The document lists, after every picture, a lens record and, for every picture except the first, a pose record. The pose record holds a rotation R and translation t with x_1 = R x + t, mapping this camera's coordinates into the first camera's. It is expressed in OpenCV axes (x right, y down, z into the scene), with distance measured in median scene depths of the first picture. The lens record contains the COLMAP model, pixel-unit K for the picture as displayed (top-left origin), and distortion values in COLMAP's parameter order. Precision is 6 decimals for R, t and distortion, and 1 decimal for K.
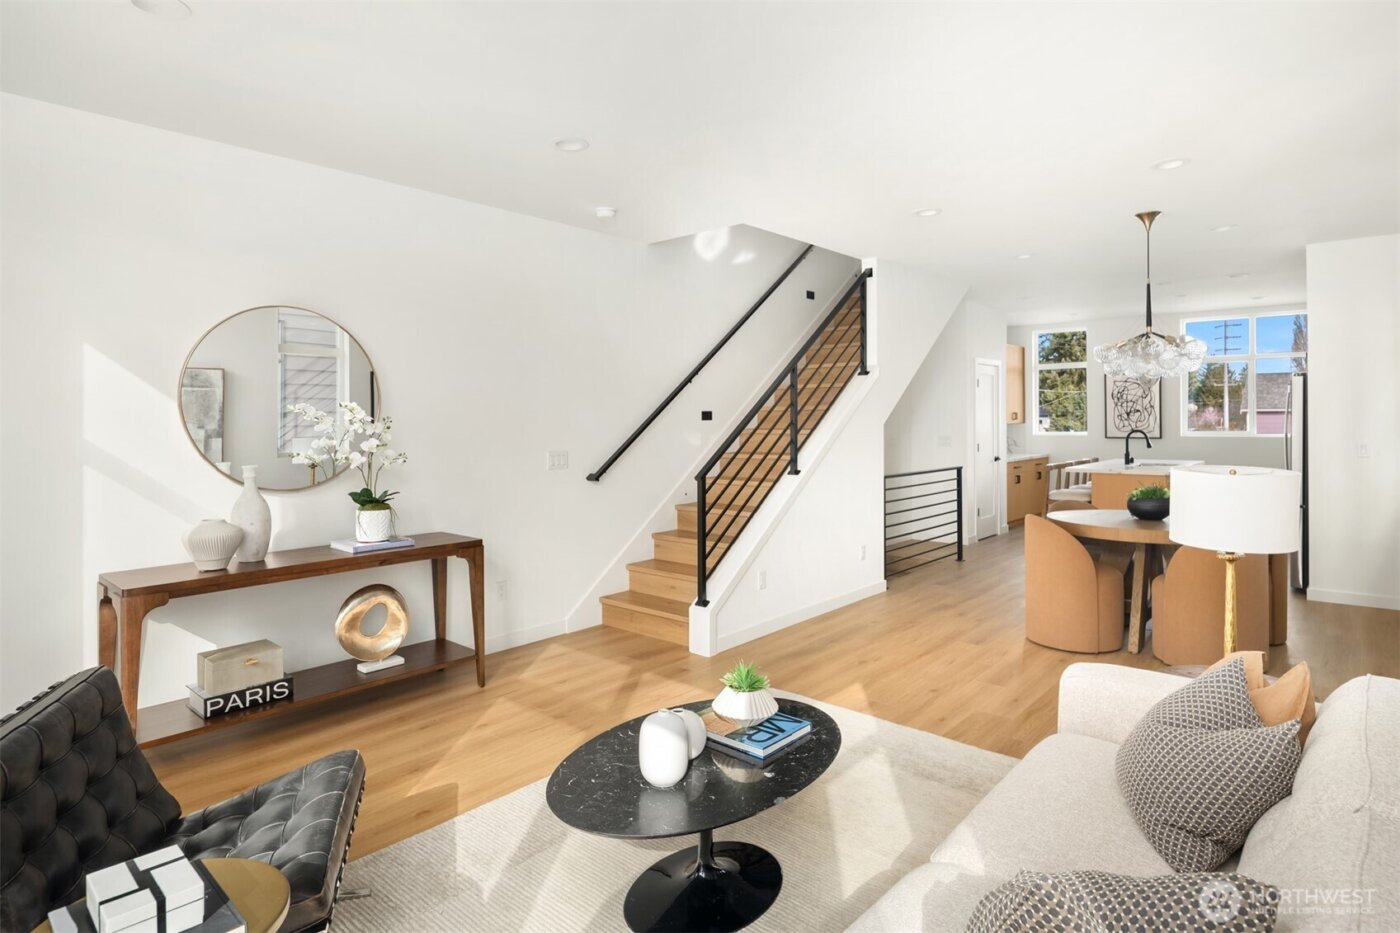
lens RADIAL K [[760.5, 0, 709.4], [0, 760.5, 407.4], [0, 0, 1]] dist [-0.003211, -0.001155]
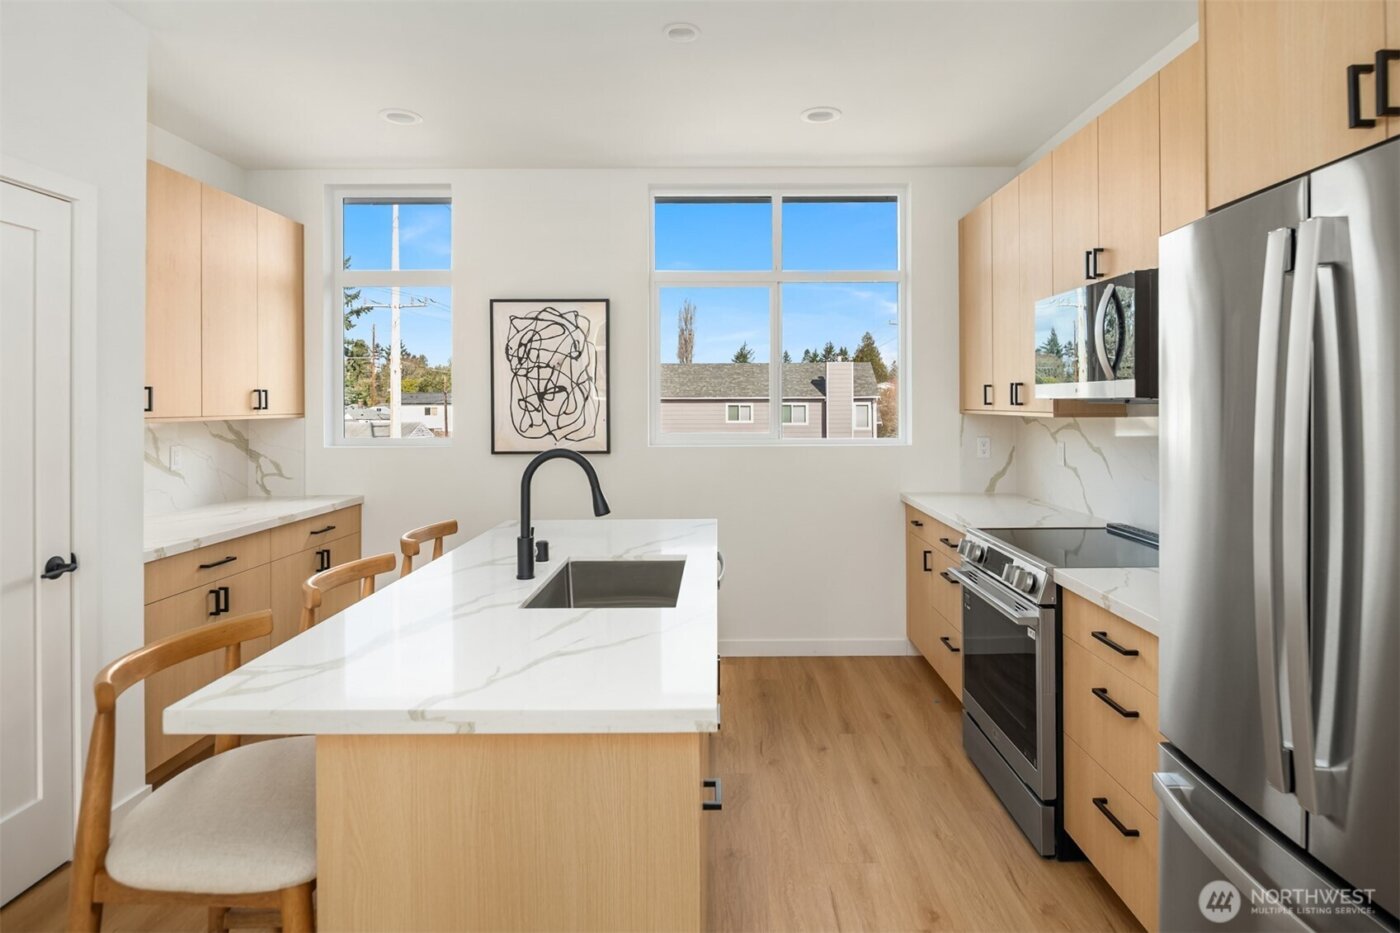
lens RADIAL K [[760.5, 0, 709.4], [0, 760.5, 407.4], [0, 0, 1]] dist [-0.003211, -0.001155]
pose [[0.759189, 0.000954, 0.650870, 0.348360], [-0.009806, 0.999902, 0.009972, 0.009823], [-0.650797, -0.013953, 0.759124, 0.620147]]
